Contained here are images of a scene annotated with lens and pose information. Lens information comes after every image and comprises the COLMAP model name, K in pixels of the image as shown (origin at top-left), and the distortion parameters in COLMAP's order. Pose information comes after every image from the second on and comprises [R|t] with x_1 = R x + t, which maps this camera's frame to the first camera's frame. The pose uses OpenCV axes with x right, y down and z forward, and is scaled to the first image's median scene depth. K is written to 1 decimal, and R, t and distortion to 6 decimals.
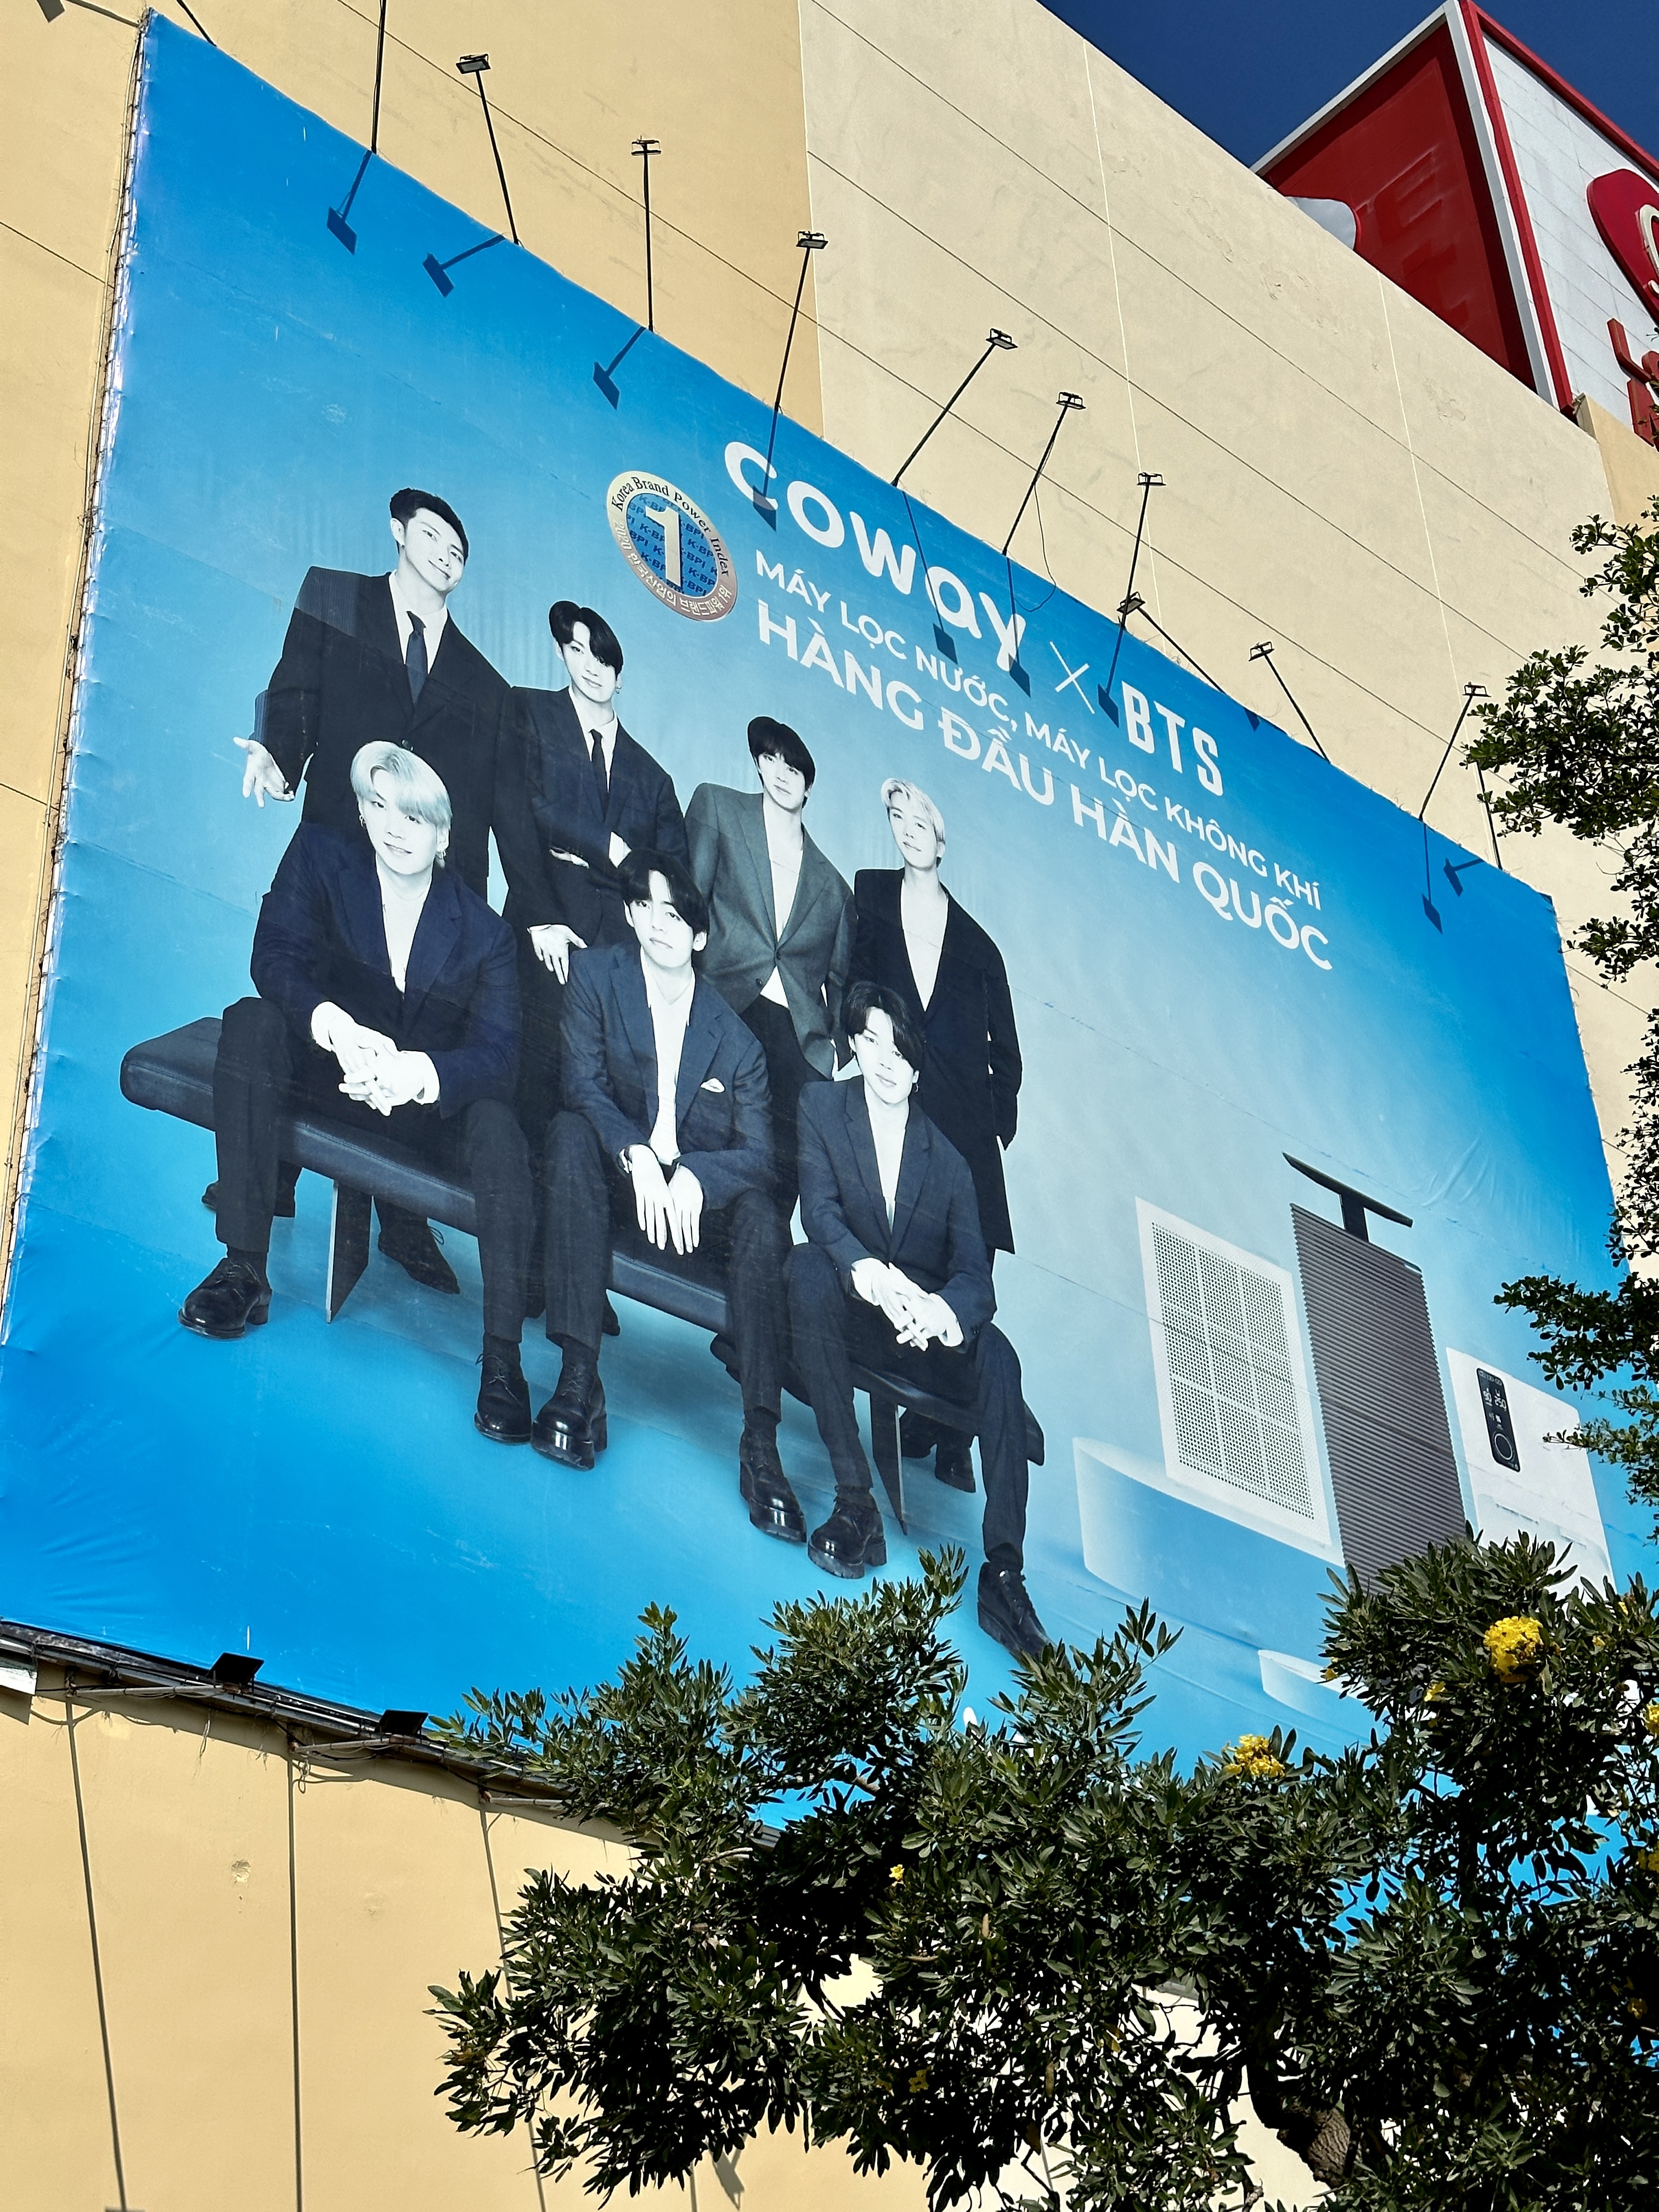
lens RADIAL K [[3057.0, 0, 829.5], [0, 3057.0, 1106.0], [0, 0, 1]] dist [0.141589, -0.013652]
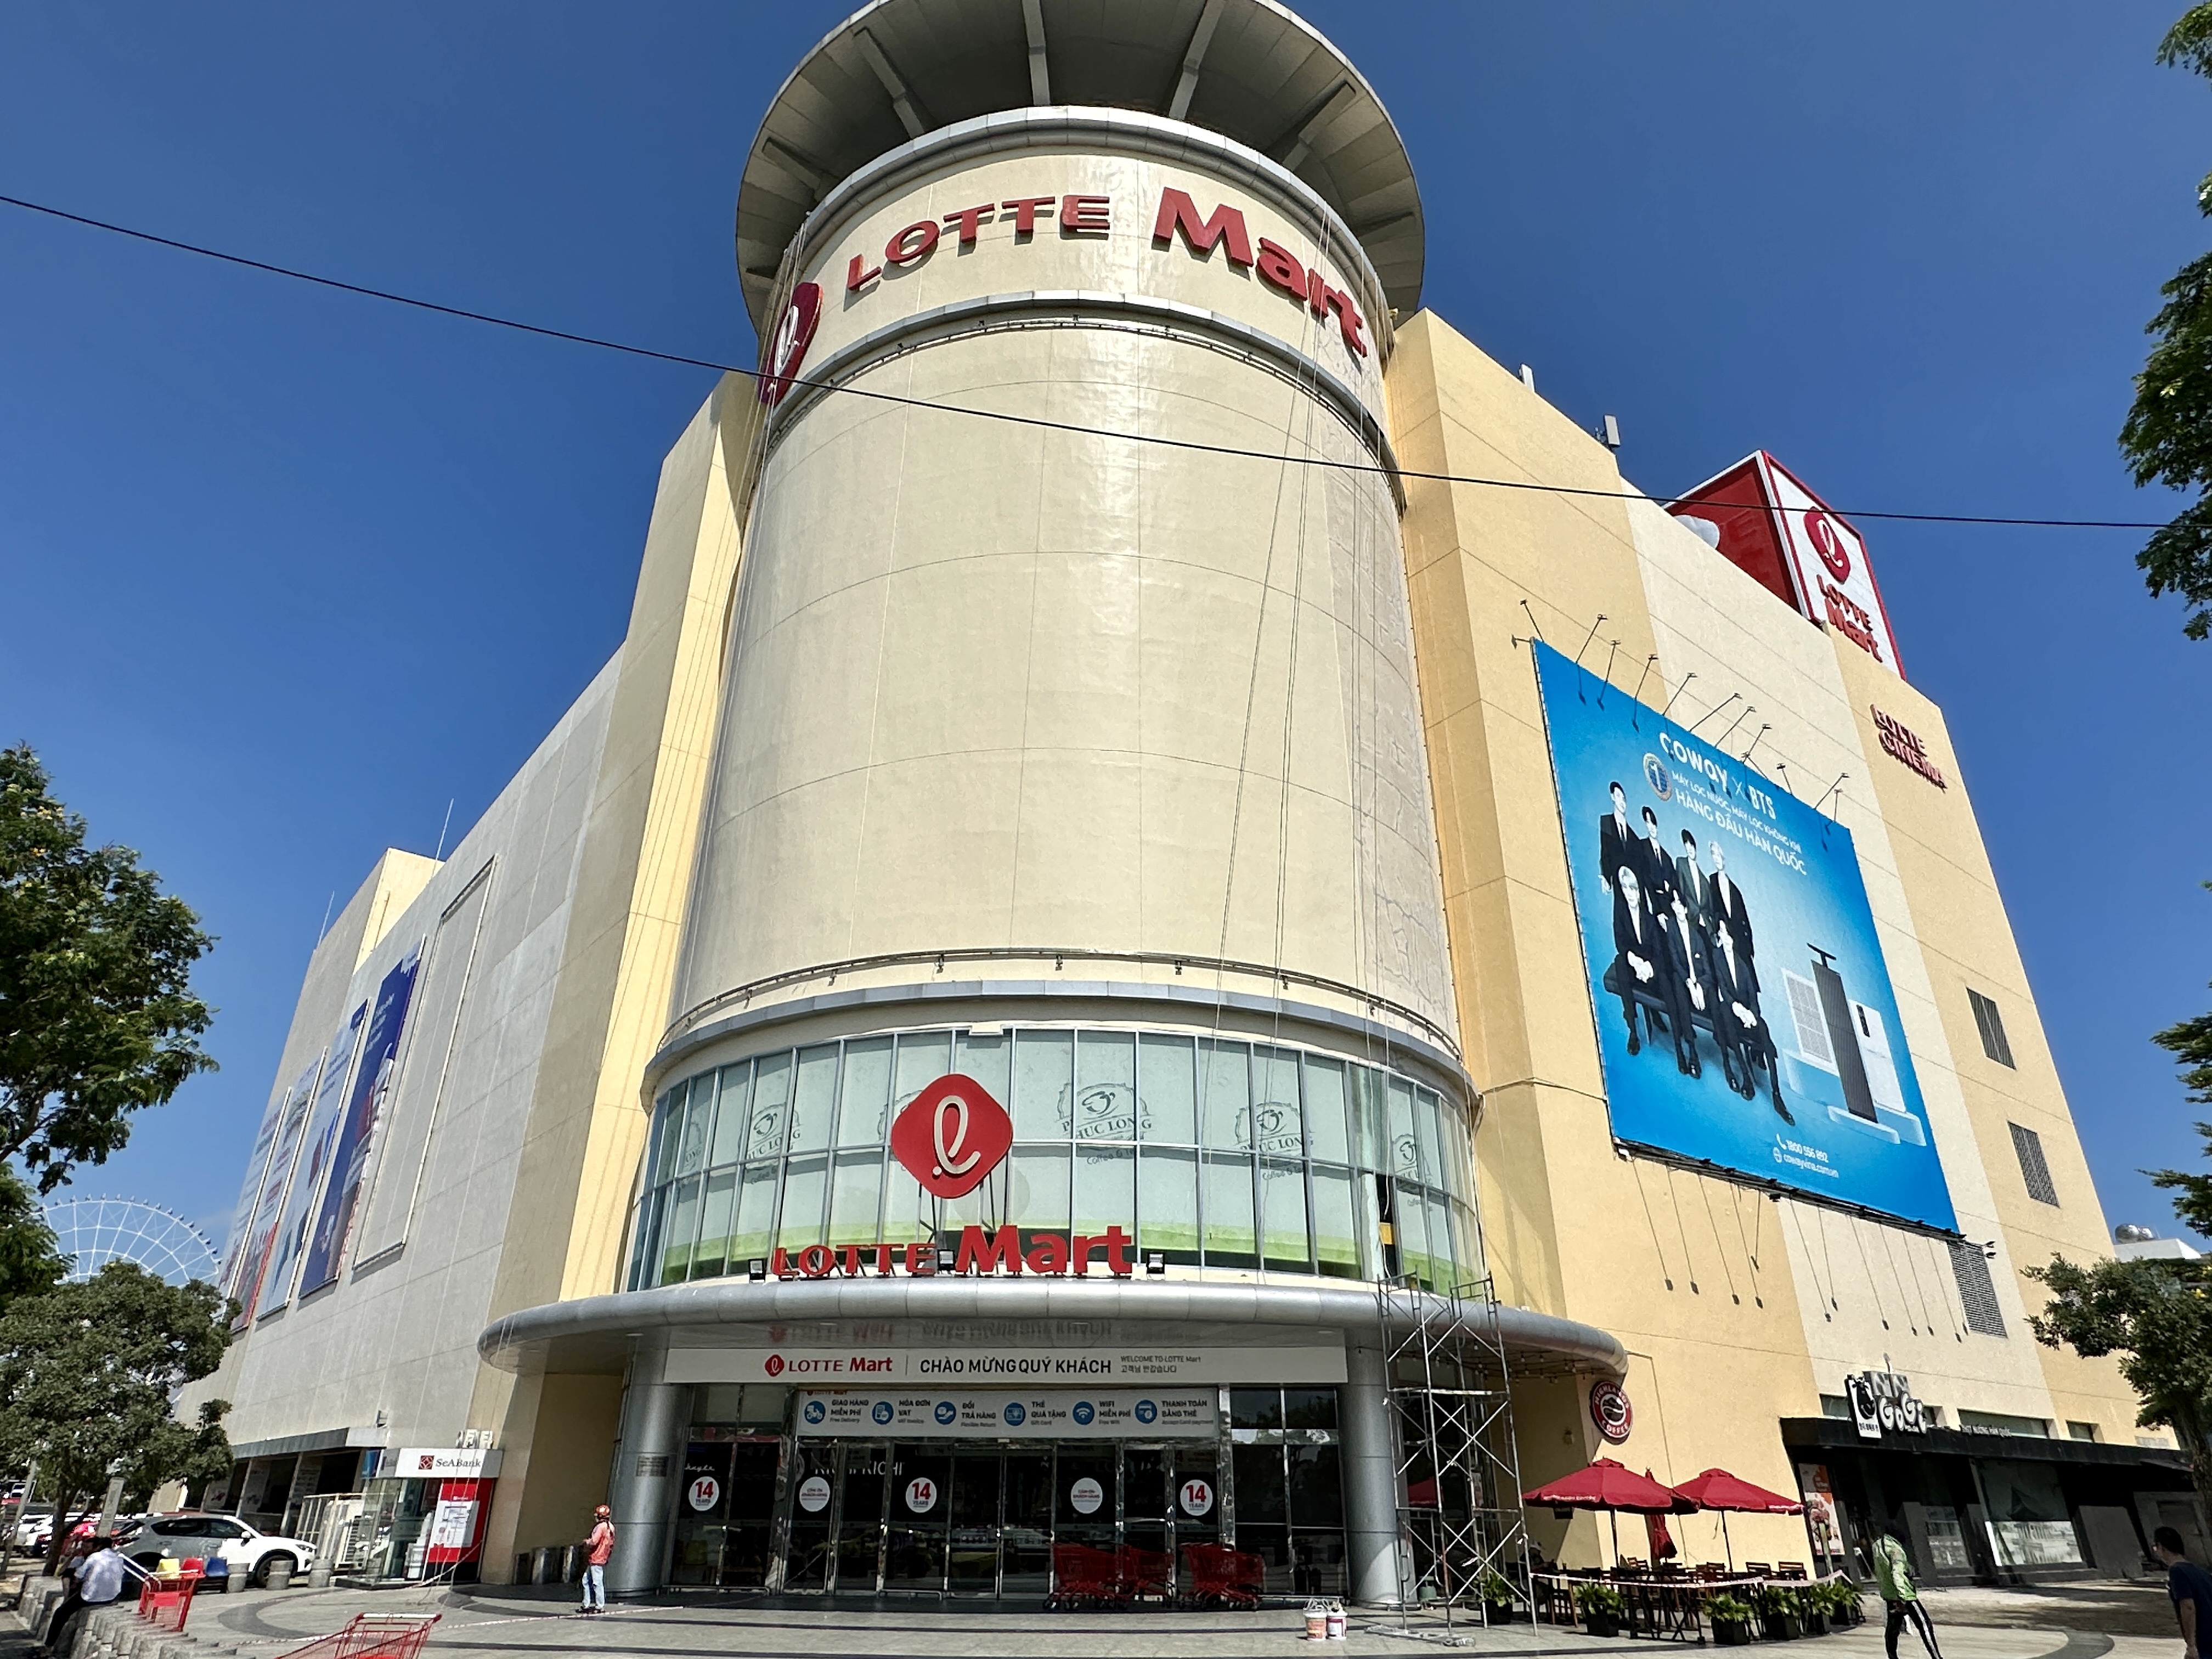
lens RADIAL K [[1320.6, 0, 1106.0], [0, 1320.6, 829.5], [0, 0, 1]] dist [-0.000048, 0.000275]
pose [[0.996109, 0.017130, -0.086452, -0.590291], [-0.007389, 0.993708, 0.111757, -0.317180], [0.087823, -0.110683, 0.989968, -0.552035]]
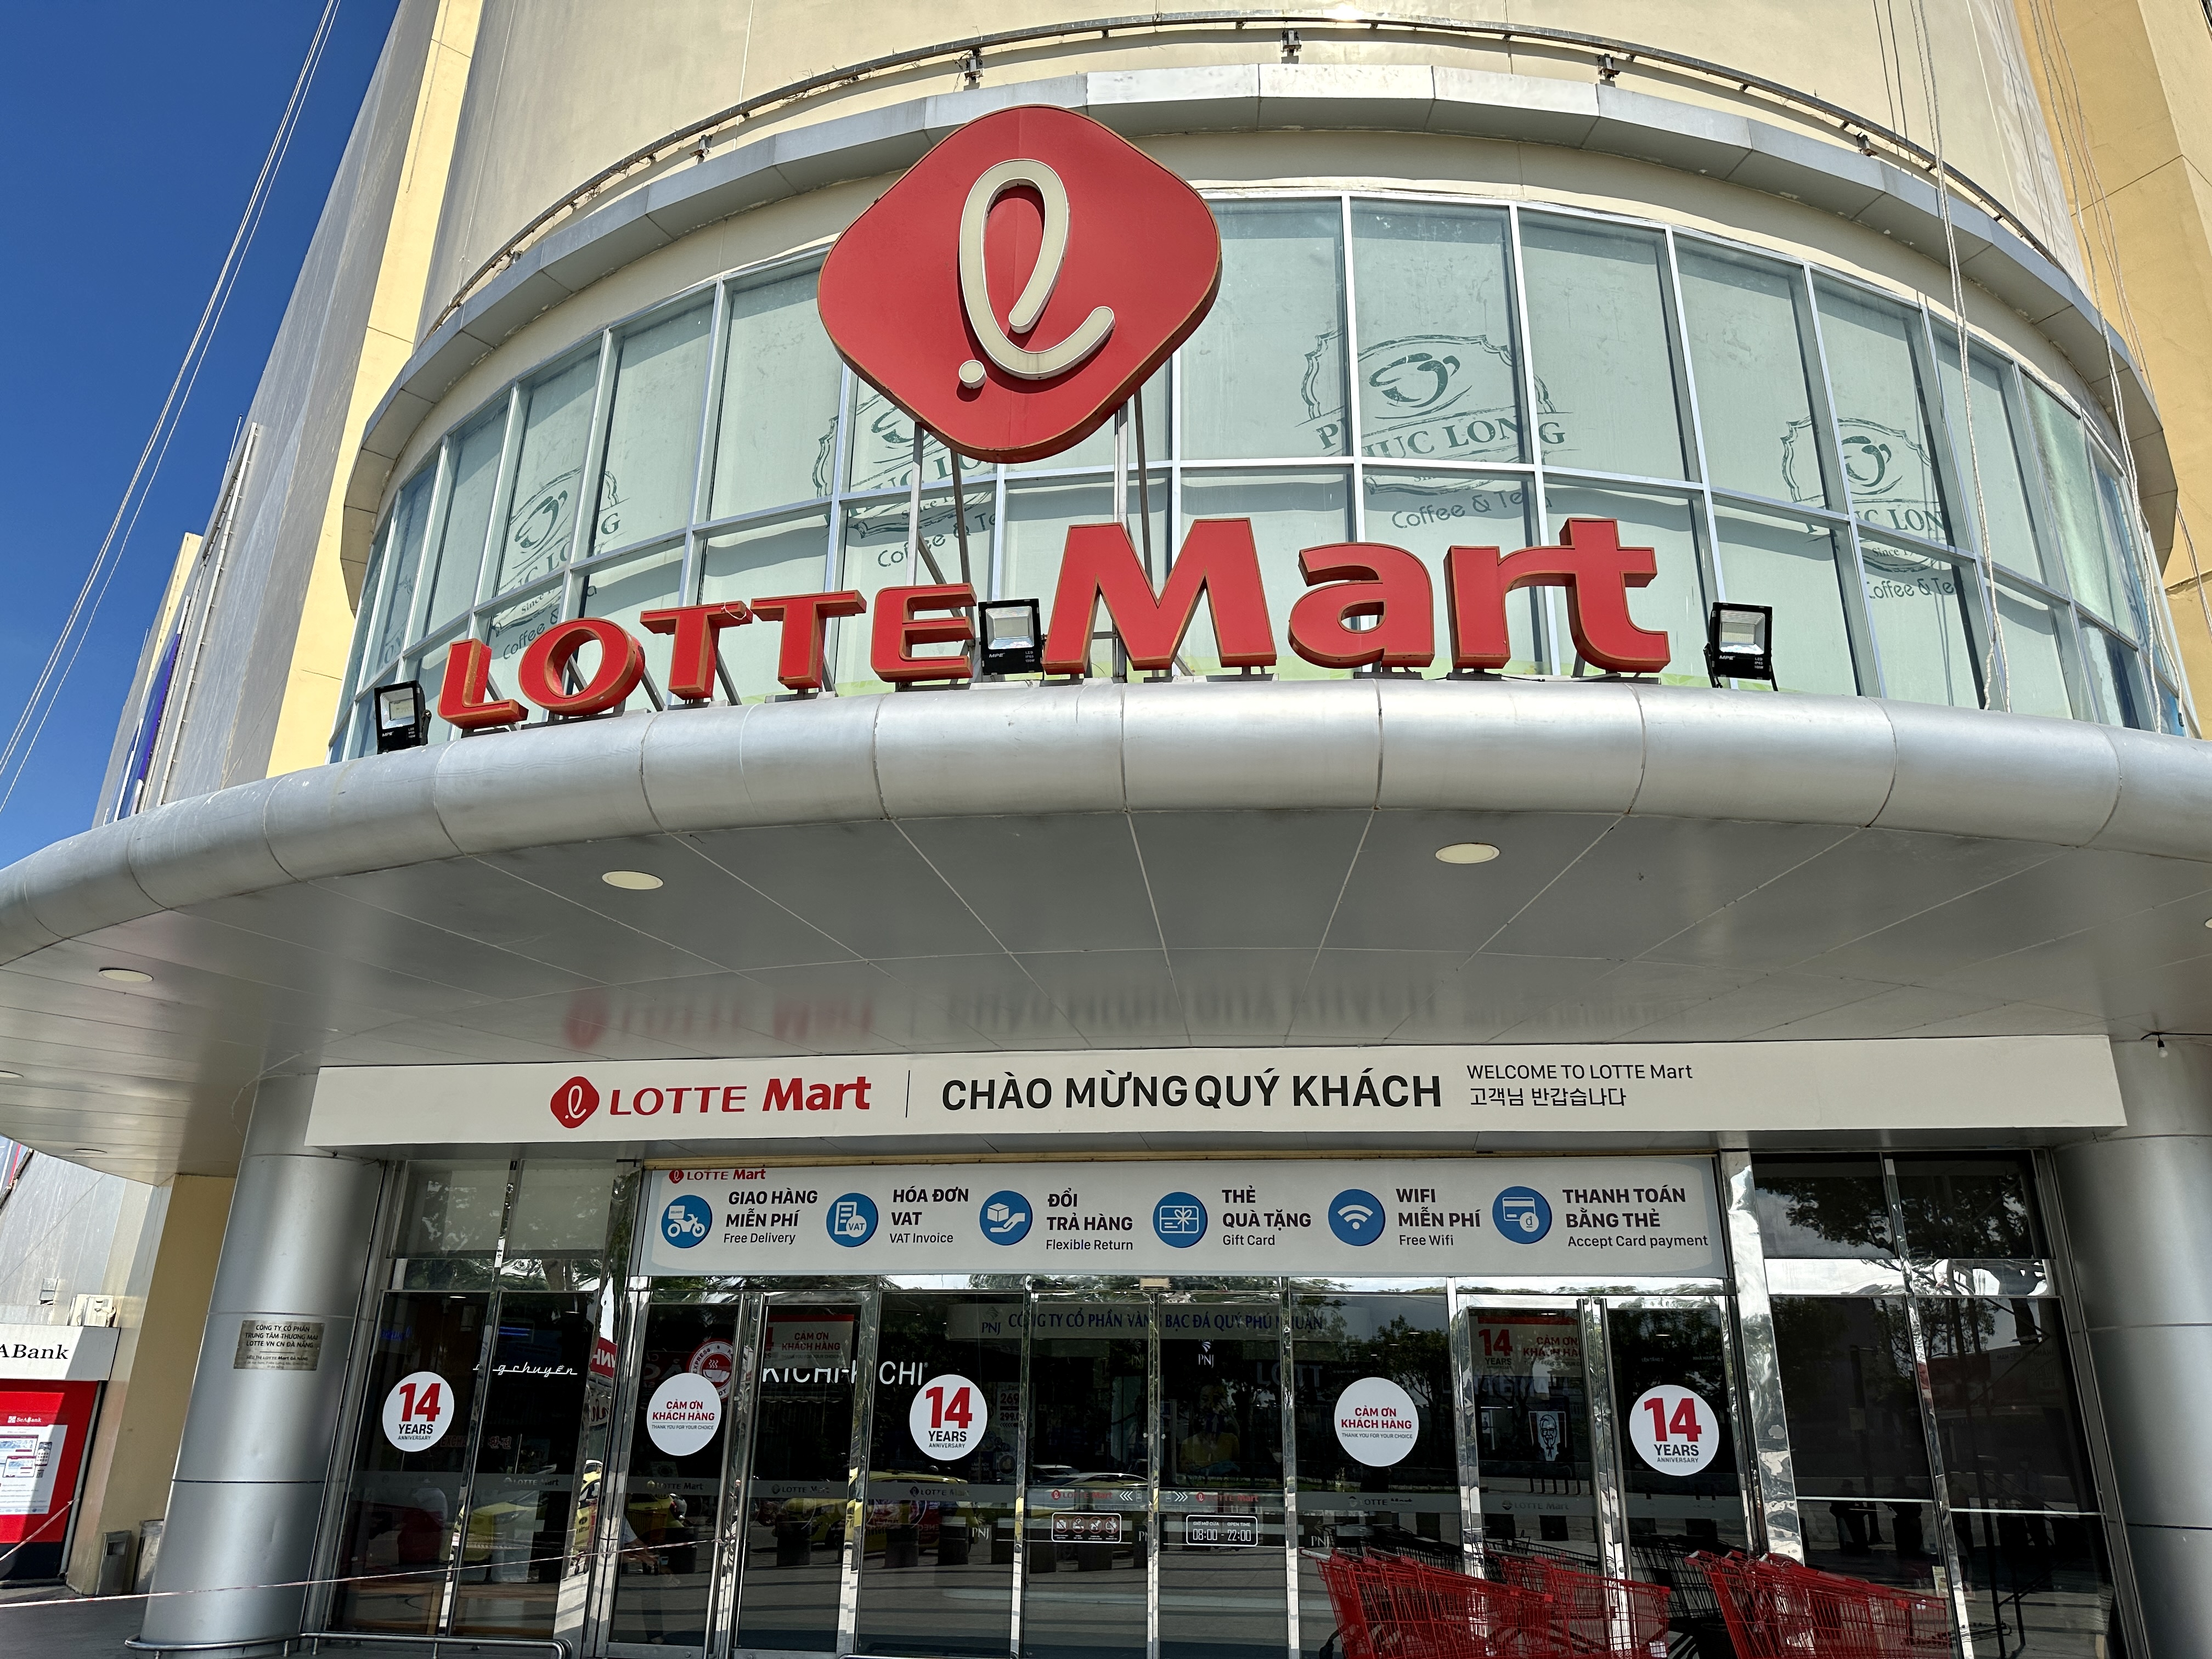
lens RADIAL K [[1558.3, 0, 1112.3], [0, 1558.3, 844.2], [0, 0, 1]] dist [0.136837, -0.202770]
pose [[0.992231, 0.021631, -0.122515, -0.707715], [0.005509, 0.976164, 0.216963, 0.036983], [0.124288, -0.215953, 0.968461, -0.031191]]
